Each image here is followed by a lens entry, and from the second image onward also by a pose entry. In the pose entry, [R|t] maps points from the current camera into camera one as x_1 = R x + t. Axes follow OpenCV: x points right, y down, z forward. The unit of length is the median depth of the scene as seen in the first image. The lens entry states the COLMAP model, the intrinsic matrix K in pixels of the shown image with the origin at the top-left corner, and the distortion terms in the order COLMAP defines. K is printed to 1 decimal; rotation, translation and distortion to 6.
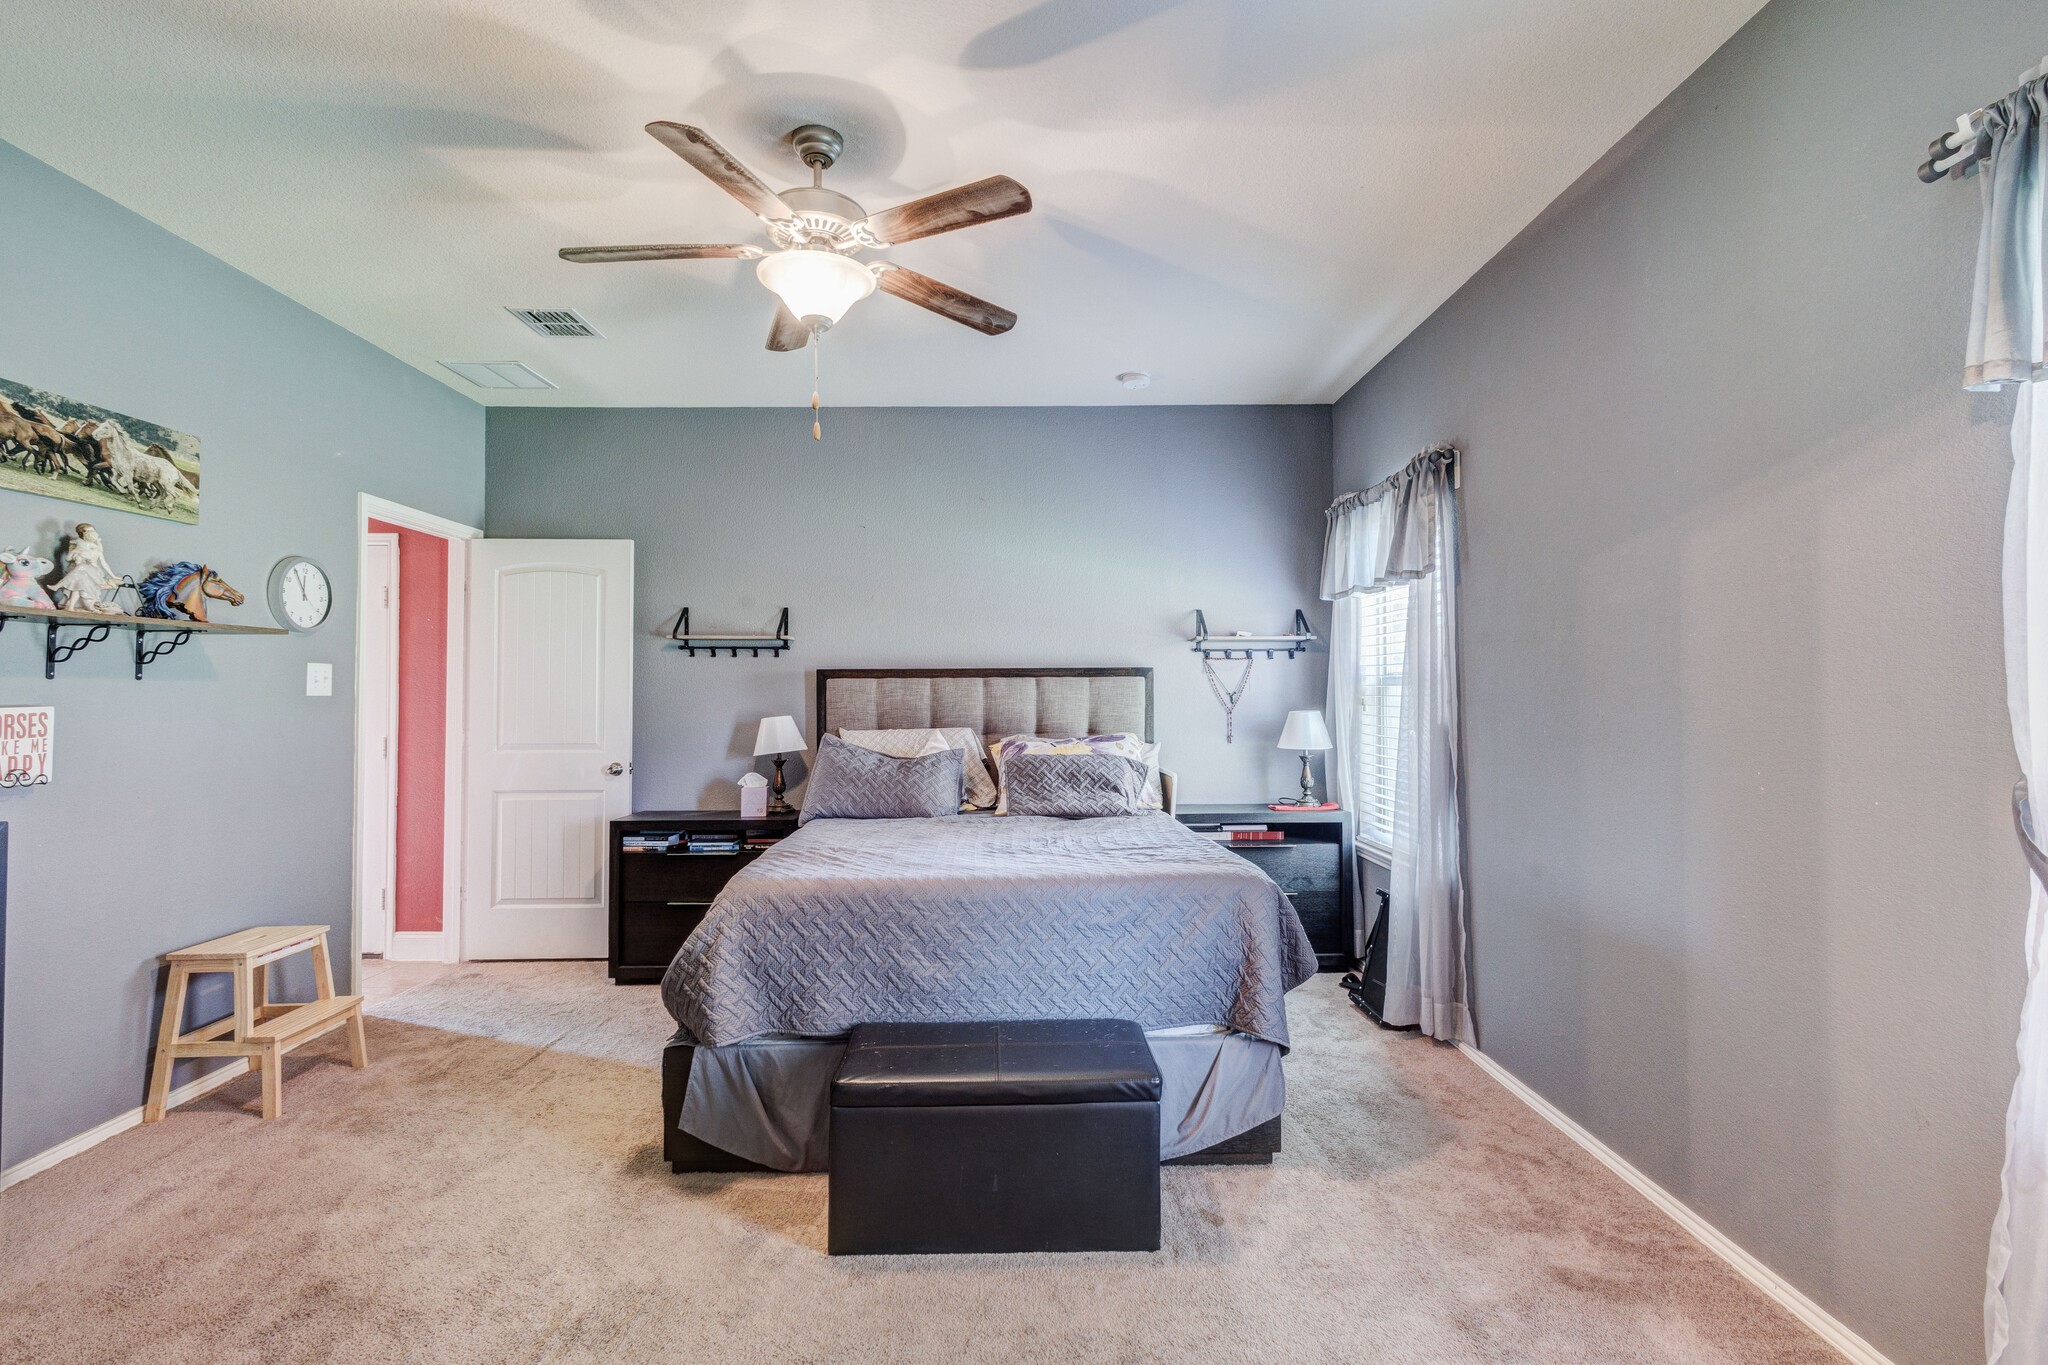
lens RADIAL K [[939.6, 0, 1009.8], [0, 939.6, 679.7], [0, 0, 1]] dist [0.000481, -0.000361]
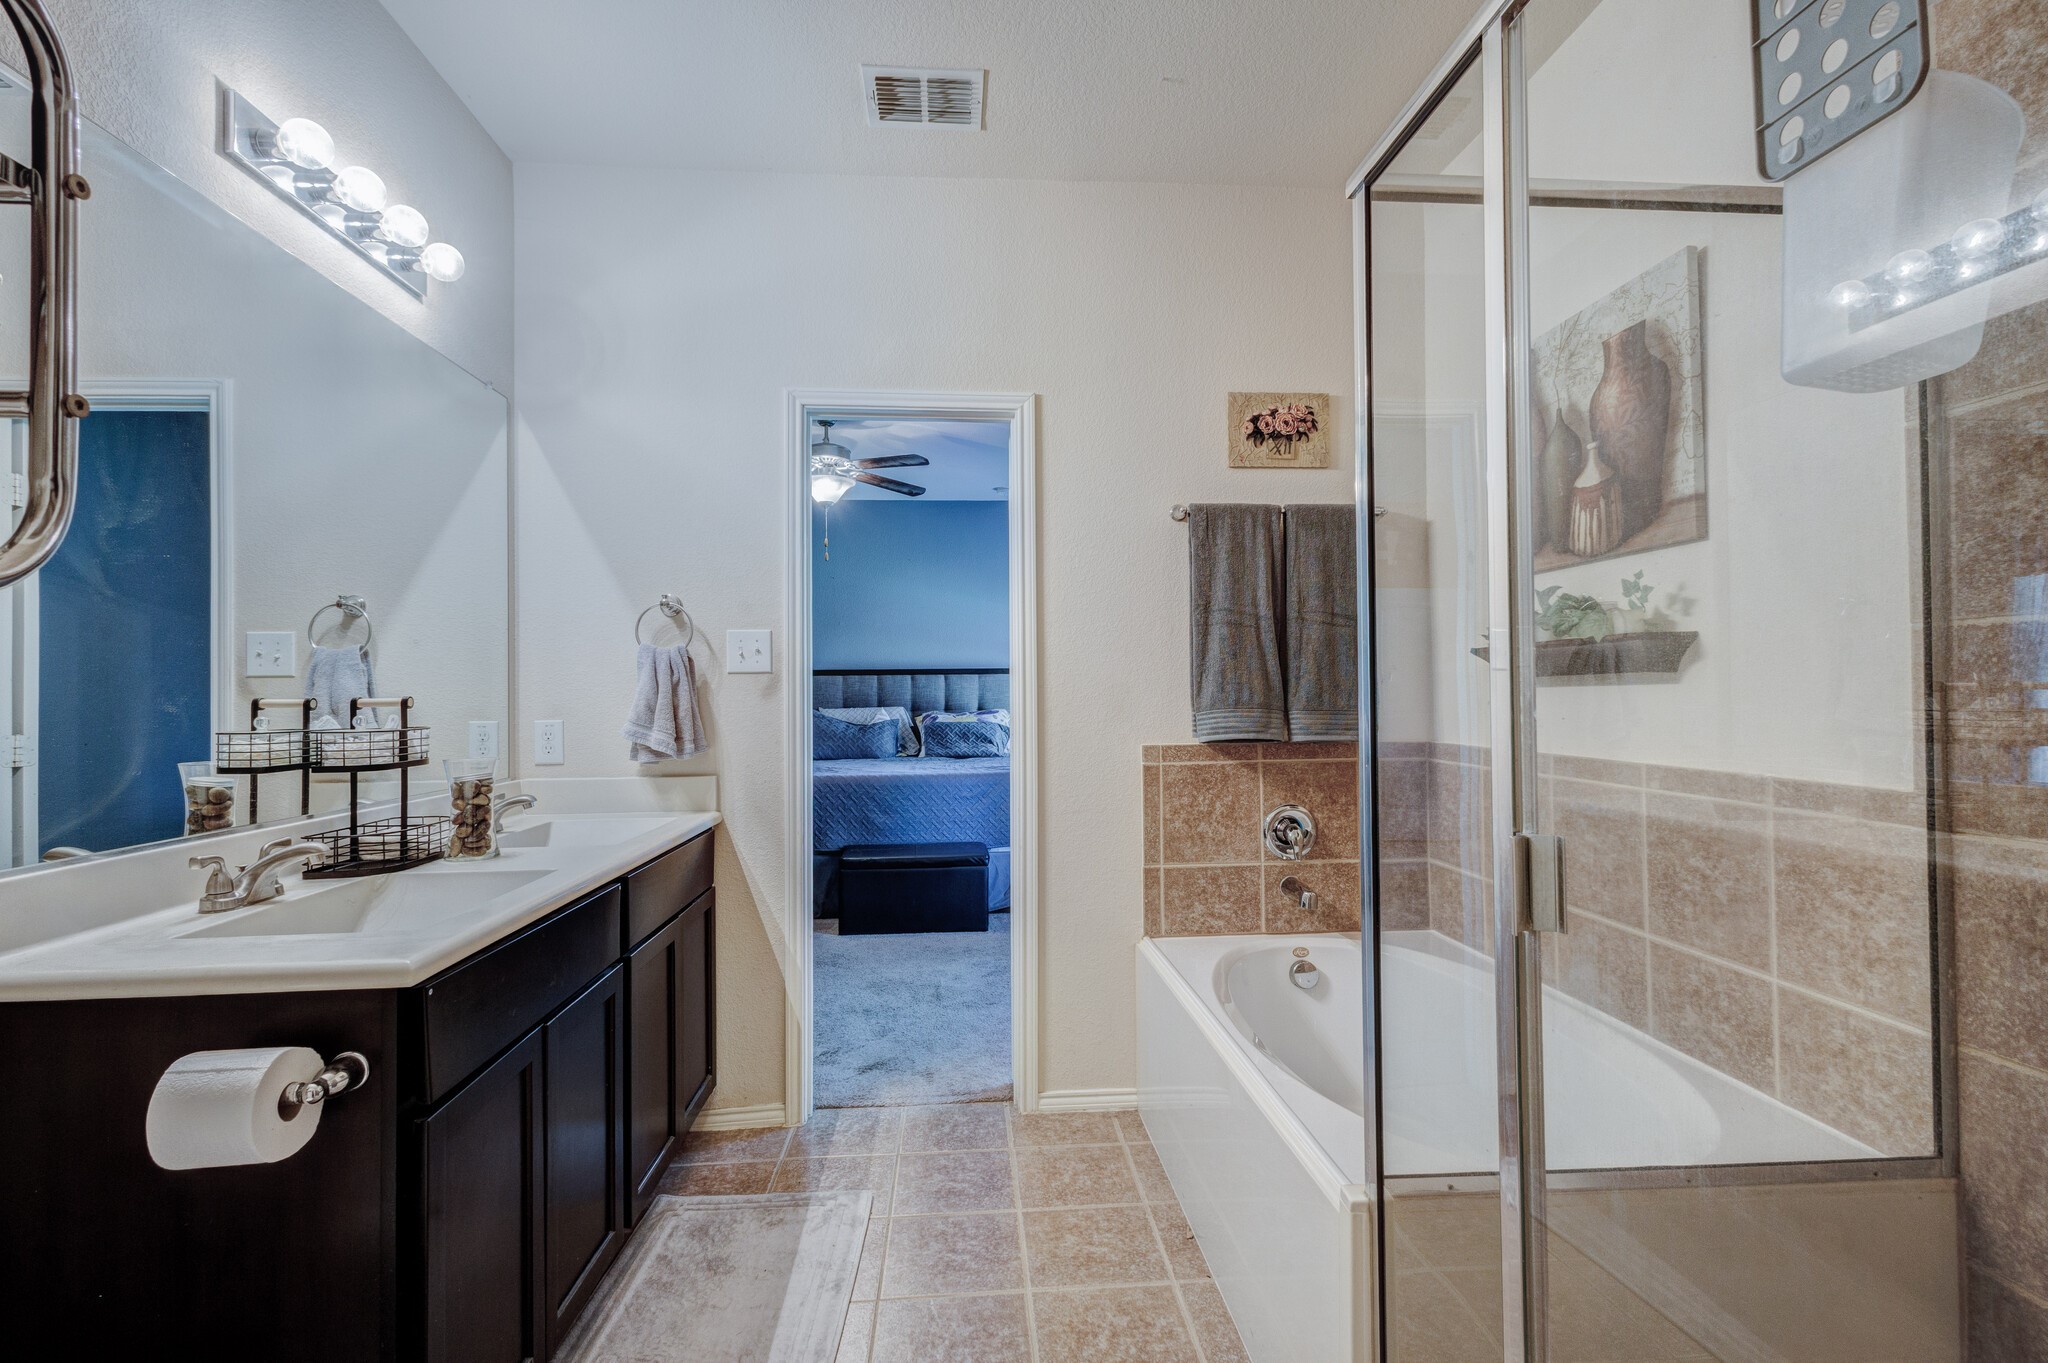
lens RADIAL K [[939.6, 0, 1009.8], [0, 939.6, 678.7], [0, 0, 1]] dist [0.000481, -0.000361]
pose [[0.997634, -0.002928, 0.068683, 0.030409], [0.002429, 0.999970, 0.007356, -0.007253], [-0.068703, -0.007172, 0.997611, -0.623560]]
